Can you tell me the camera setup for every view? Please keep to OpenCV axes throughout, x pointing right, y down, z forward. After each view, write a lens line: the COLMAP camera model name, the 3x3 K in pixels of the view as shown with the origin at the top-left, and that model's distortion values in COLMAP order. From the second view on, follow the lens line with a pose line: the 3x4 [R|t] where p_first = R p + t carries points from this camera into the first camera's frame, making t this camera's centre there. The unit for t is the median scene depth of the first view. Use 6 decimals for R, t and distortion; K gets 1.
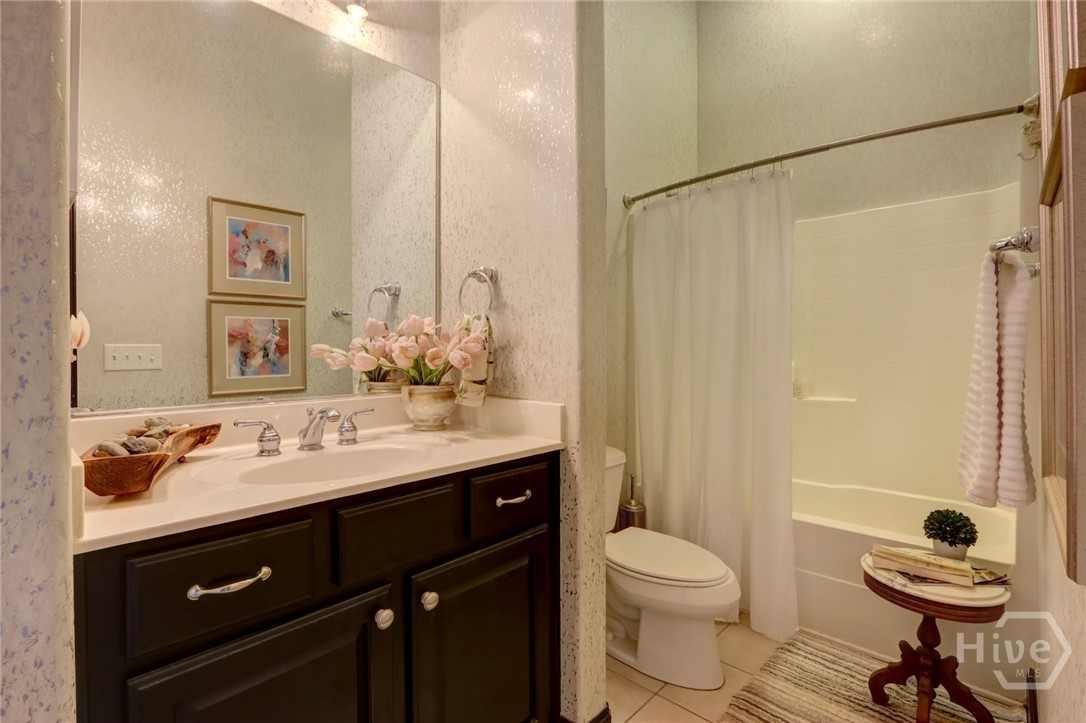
lens RADIAL K [[511.7, 0, 539.8], [0, 511.7, 357.5], [0, 0, 1]] dist [-0.017524, 0.003544]
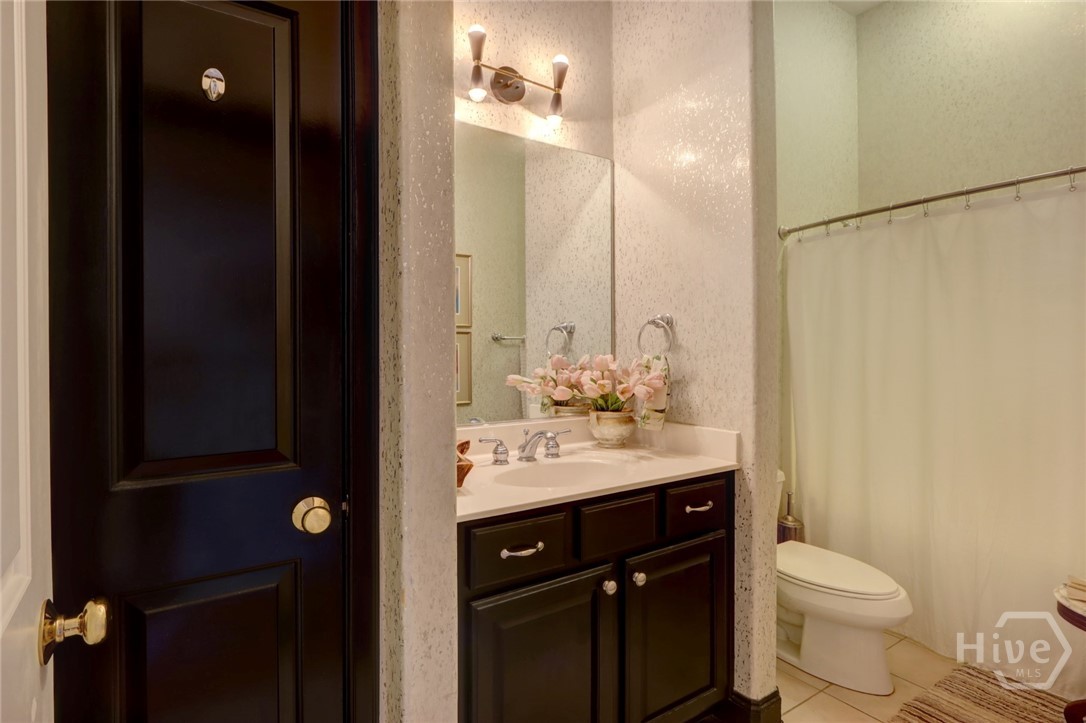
lens RADIAL K [[511.7, 0, 492.6], [0, 511.7, 371.2], [0, 0, 1]] dist [-0.017524, 0.003544]
pose [[0.953115, -0.008789, -0.302481, -0.126086], [0.014181, 0.999777, 0.015633, -0.069874], [0.302277, -0.019189, 0.953027, -0.279747]]
